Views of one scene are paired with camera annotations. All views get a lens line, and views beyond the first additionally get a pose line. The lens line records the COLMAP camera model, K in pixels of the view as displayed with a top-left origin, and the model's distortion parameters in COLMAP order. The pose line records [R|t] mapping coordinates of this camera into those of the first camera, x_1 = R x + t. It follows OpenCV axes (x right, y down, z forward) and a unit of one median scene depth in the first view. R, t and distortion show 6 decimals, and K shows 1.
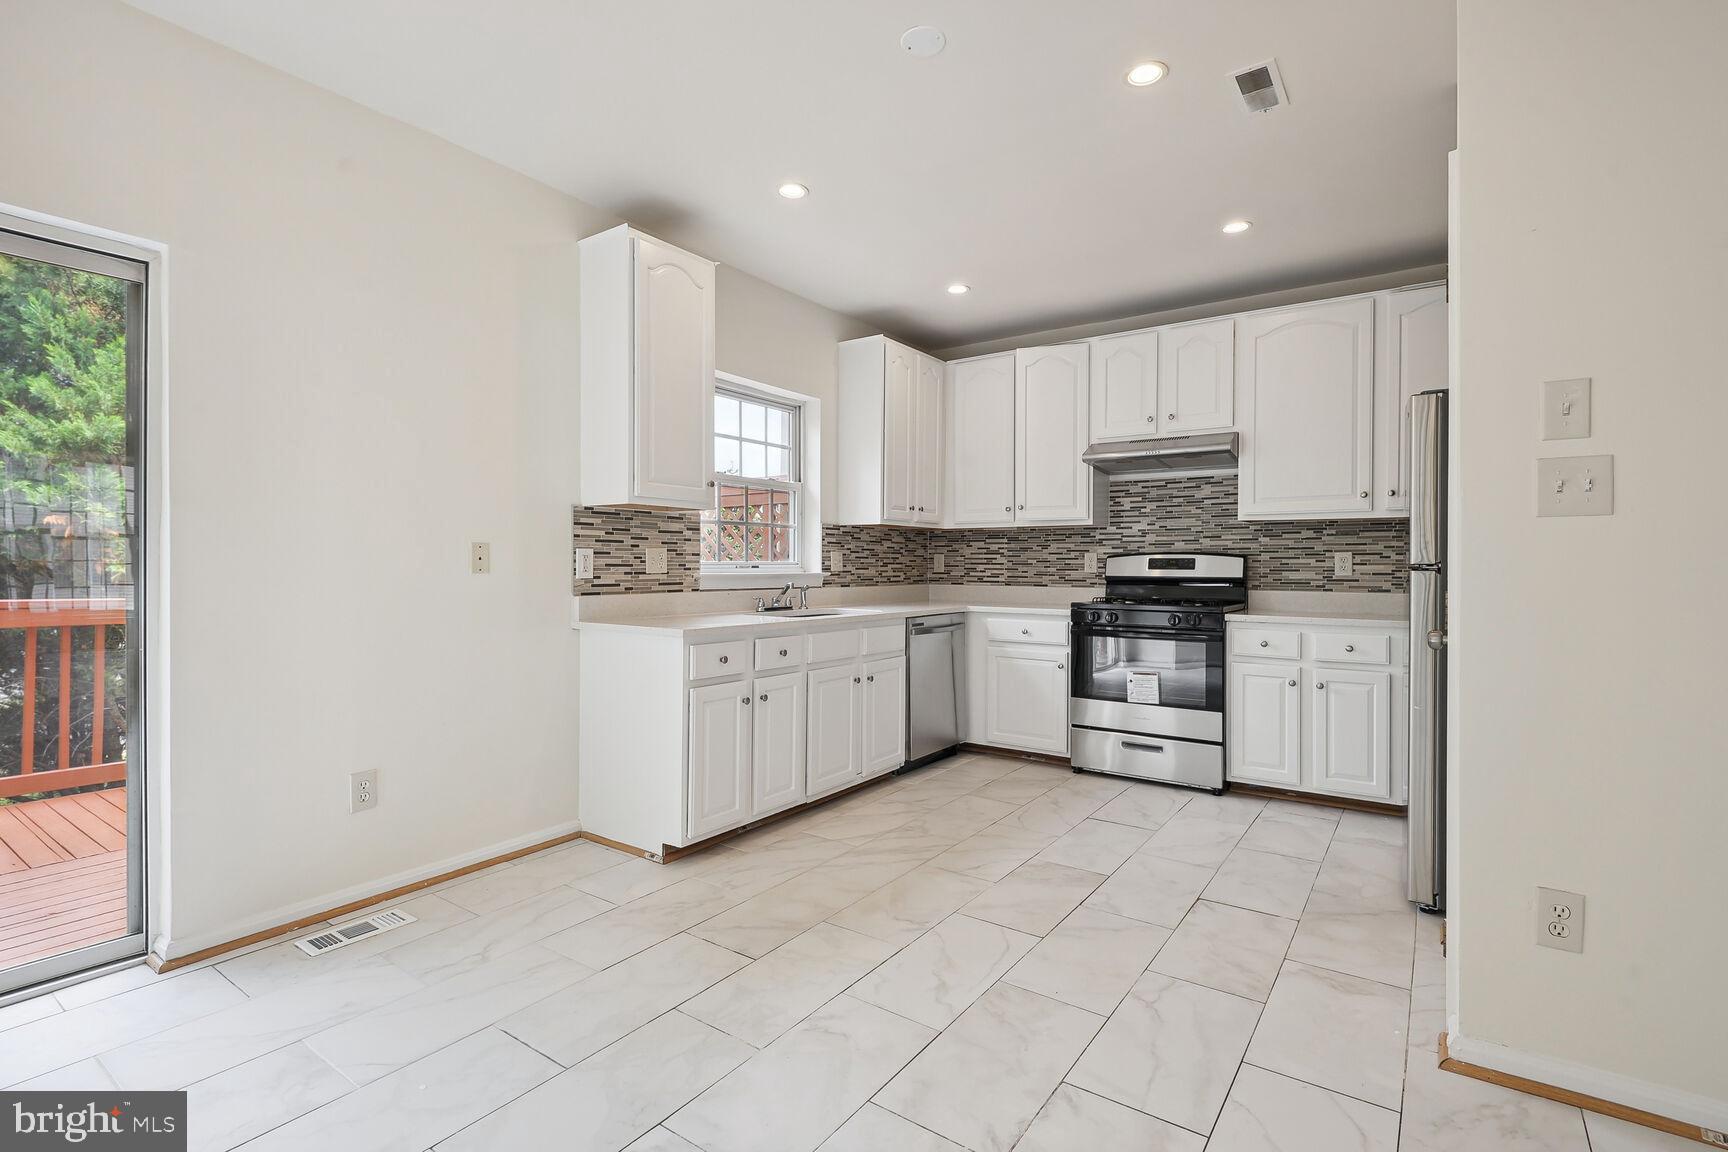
lens RADIAL K [[806.5, 0, 866.5], [0, 806.5, 563.2], [0, 0, 1]] dist [0.035075, -0.020412]
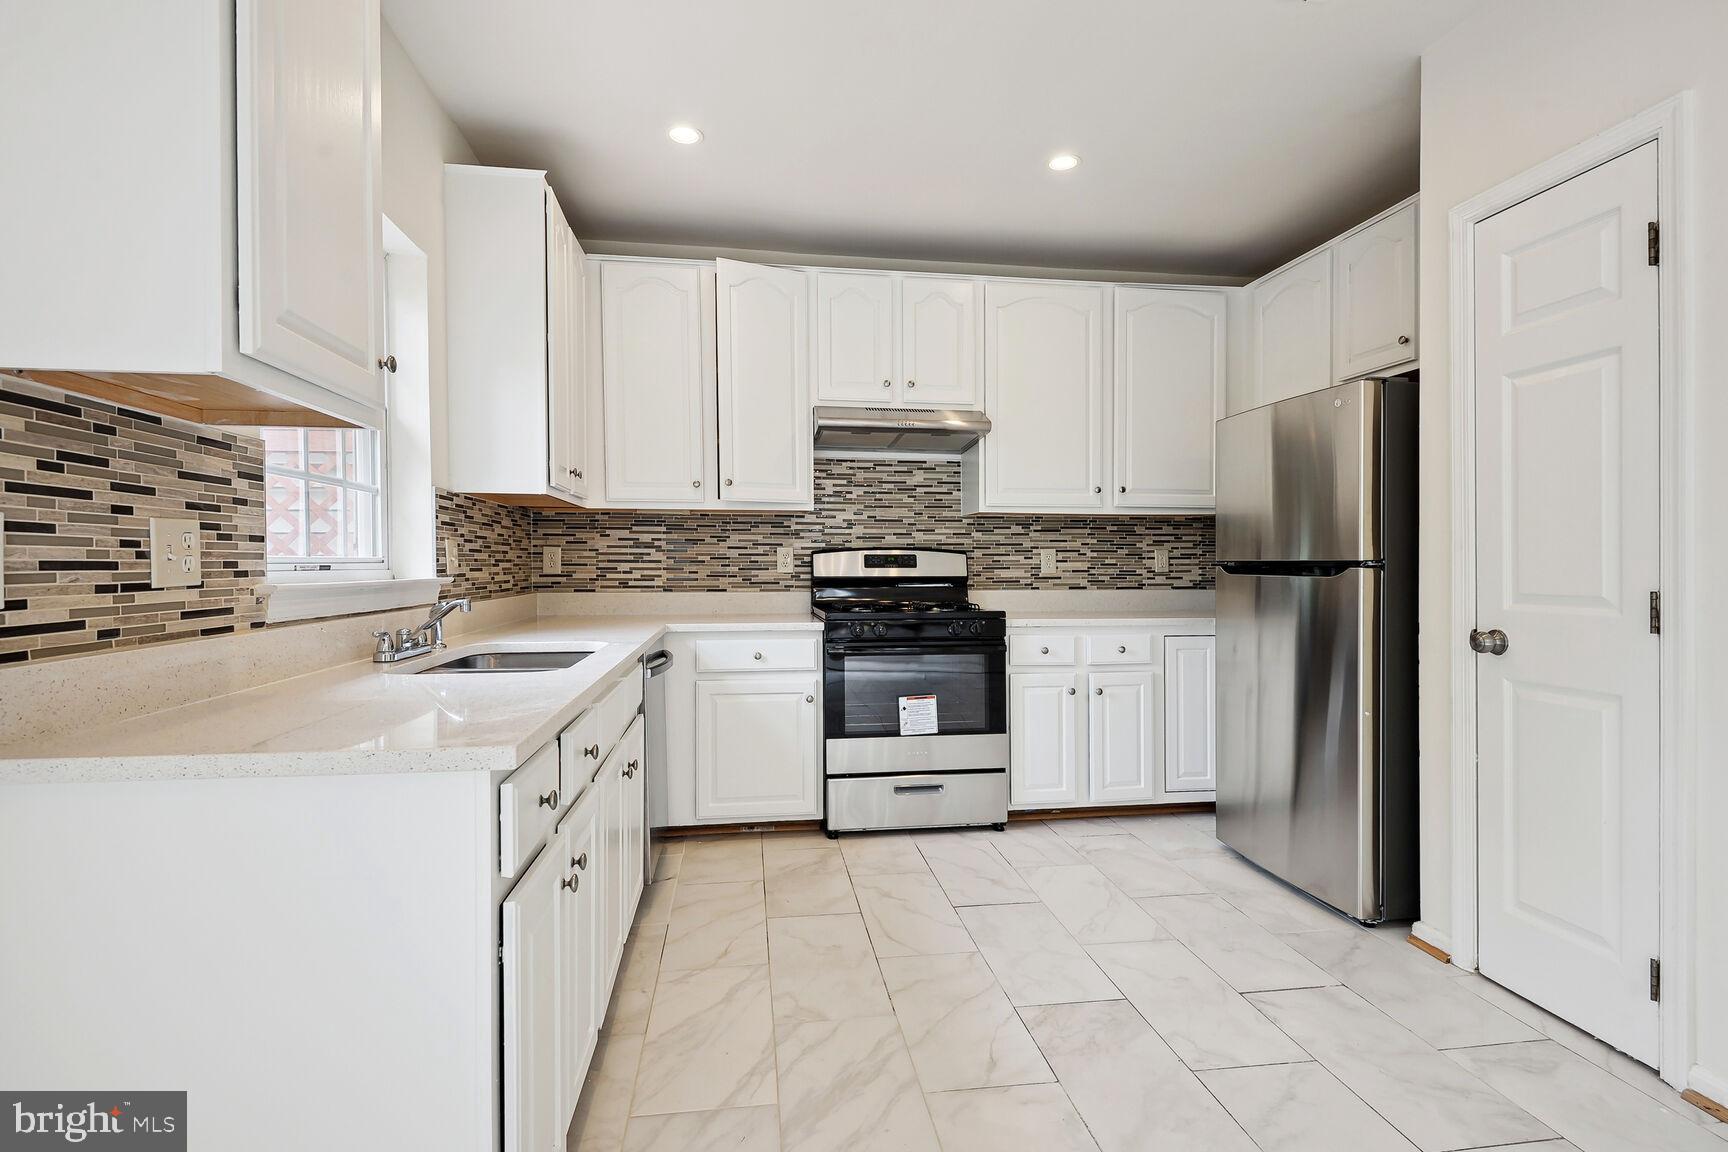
lens RADIAL K [[823.2, 0, 856.7], [0, 823.2, 569.4], [0, 0, 1]] dist [0.046027, -0.025179]
pose [[0.726424, -0.007410, 0.687207, -0.251193], [0.000638, 0.999949, 0.010108, 0.000703], [-0.687246, -0.006904, 0.726392, 0.427216]]
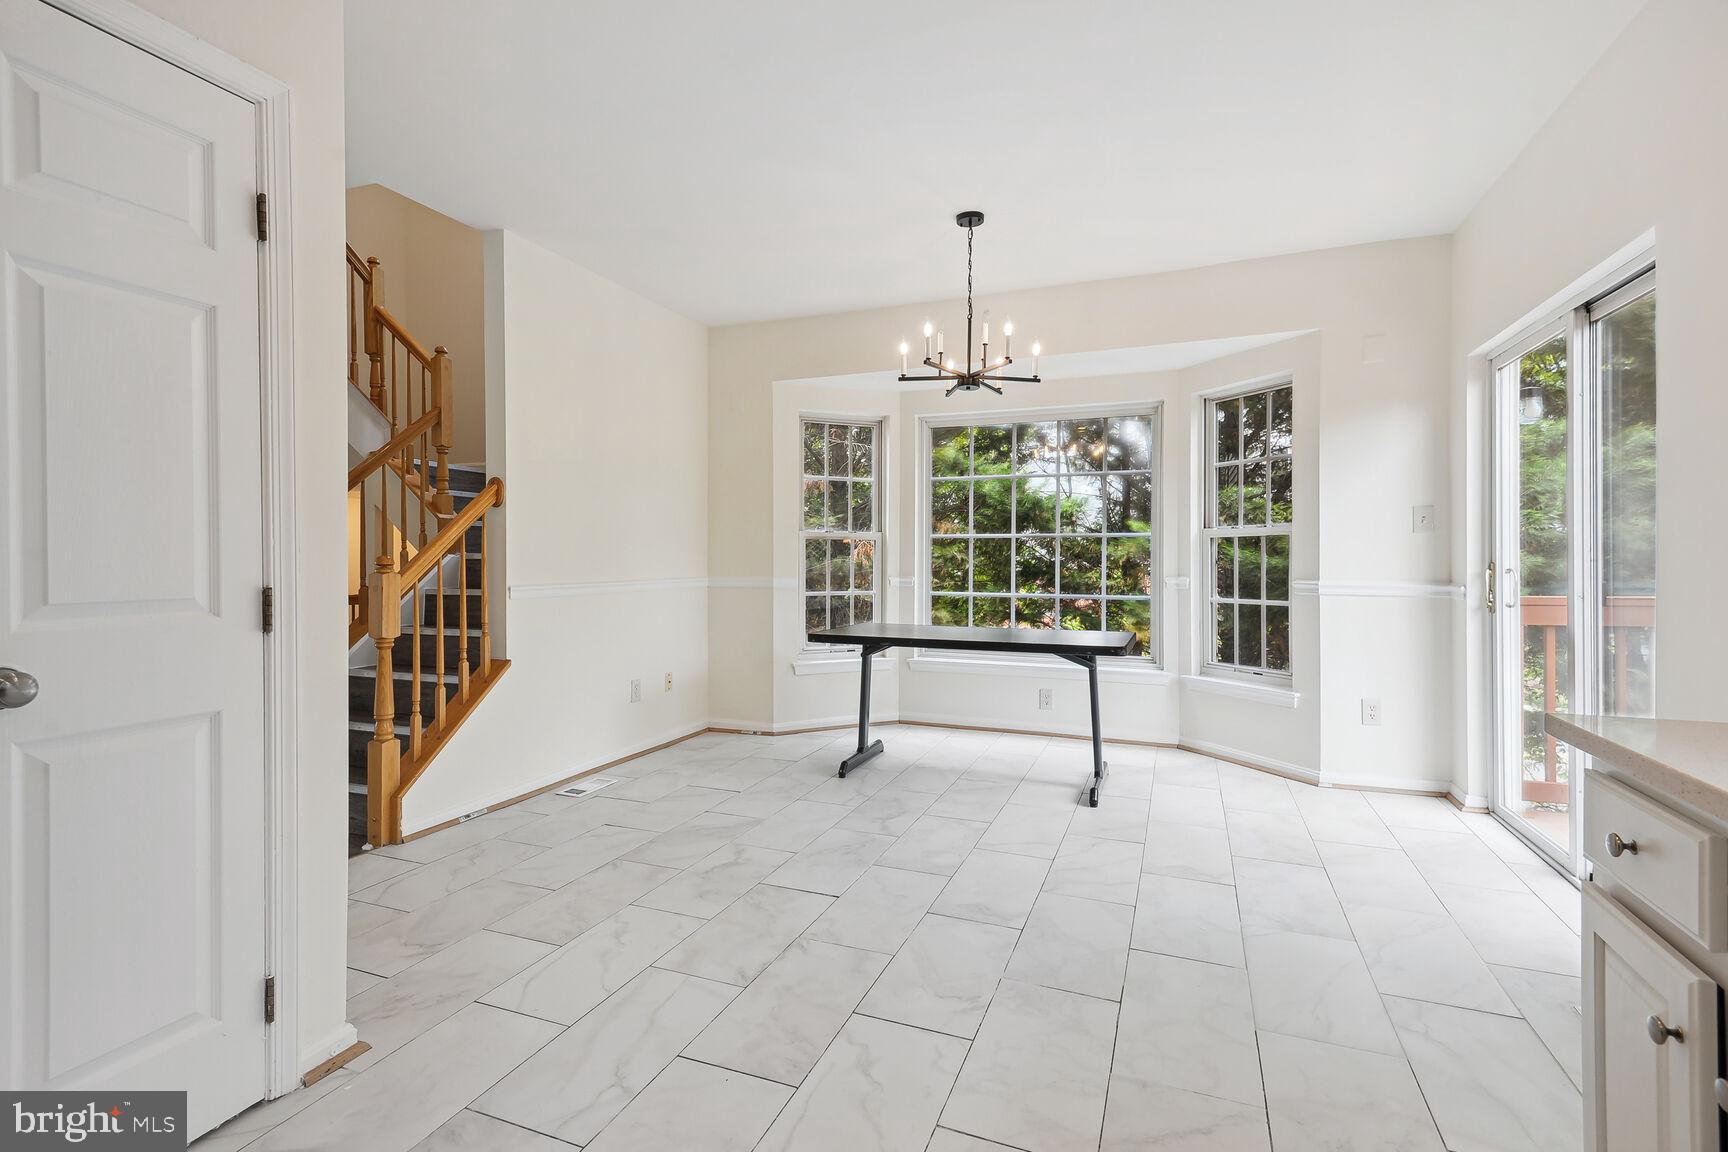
lens RADIAL K [[806.5, 0, 866.5], [0, 806.5, 563.2], [0, 0, 1]] dist [0.035075, -0.020412]
pose [[-0.971422, -0.000868, -0.237358, 0.143555], [-0.002268, 0.999982, 0.005623, 0.001938], [0.237349, 0.006000, -0.971406, 0.896489]]
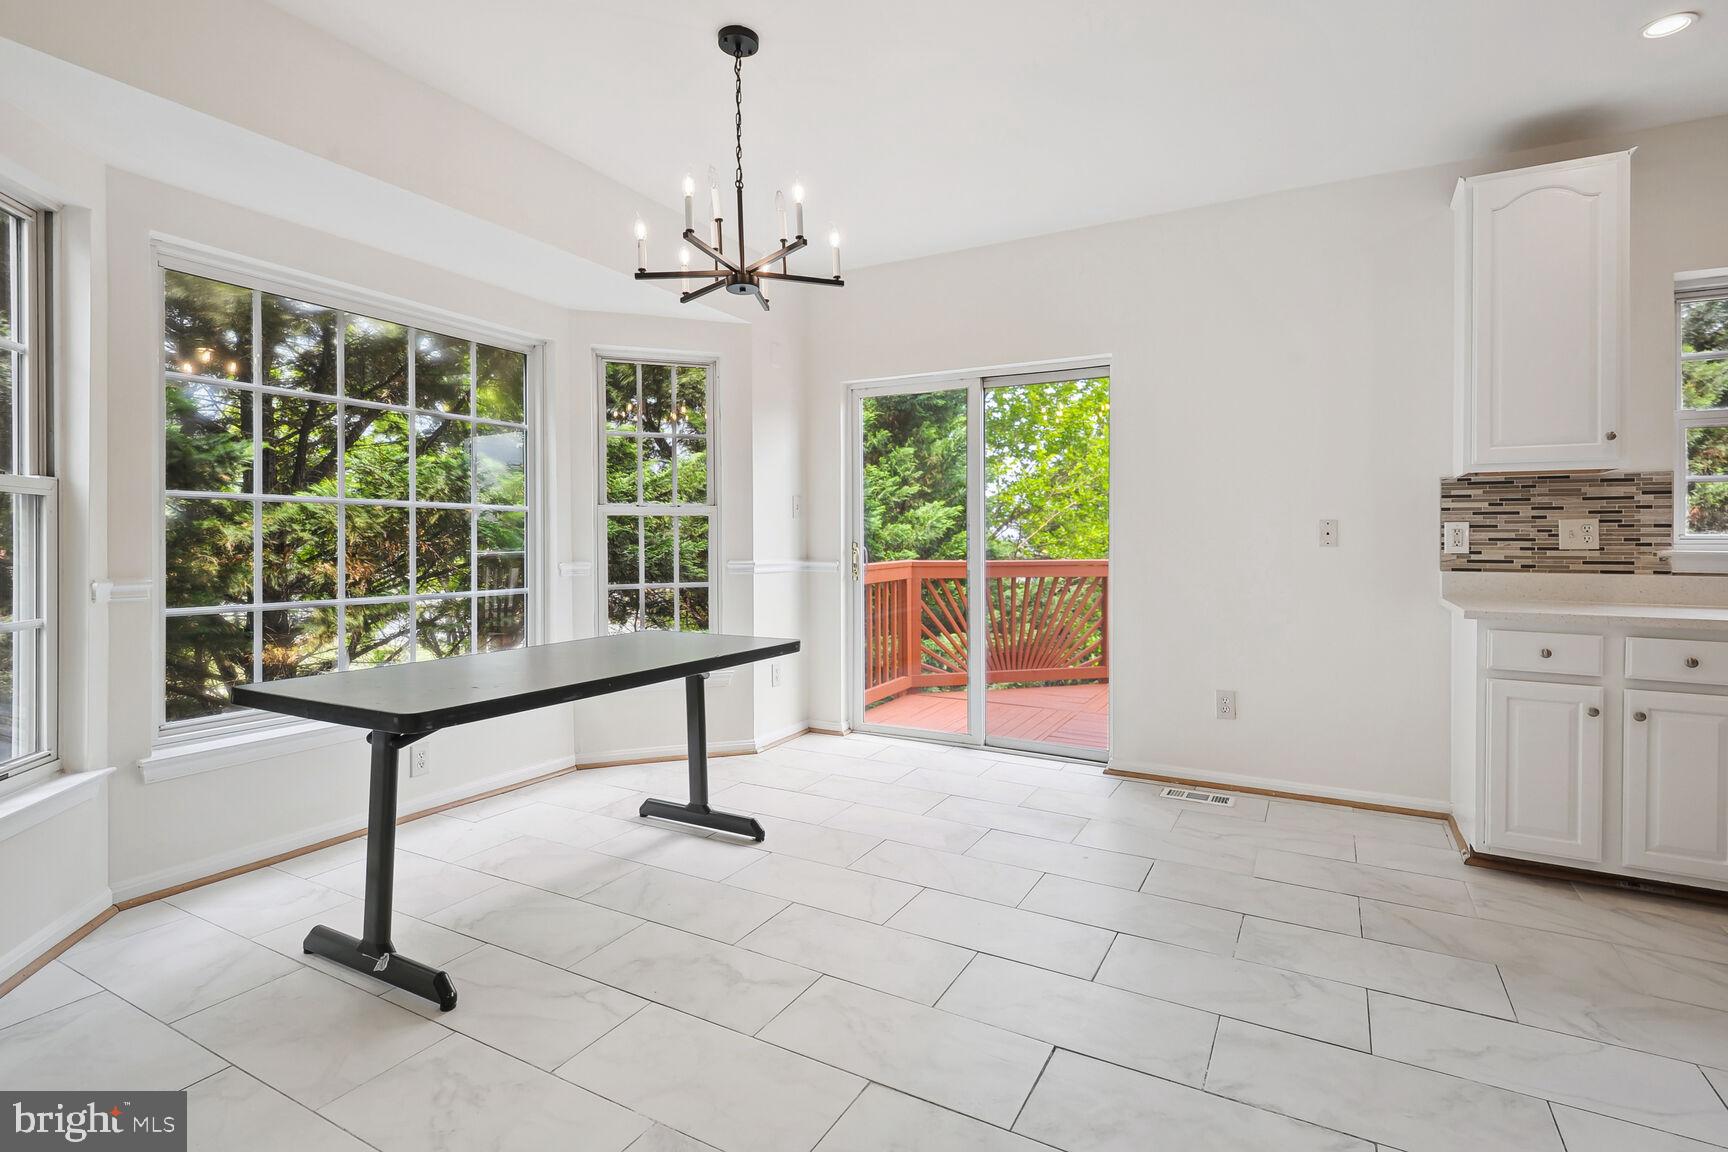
lens RADIAL K [[827.8, 0, 863.4], [0, 827.8, 544.7], [0, 0, 1]] dist [0.001067, 0.000020]
pose [[0.110556, 0.005893, -0.993852, 0.422974], [0.000914, 0.999981, 0.006031, 0.001659], [0.993869, -0.001575, 0.110549, 0.151807]]
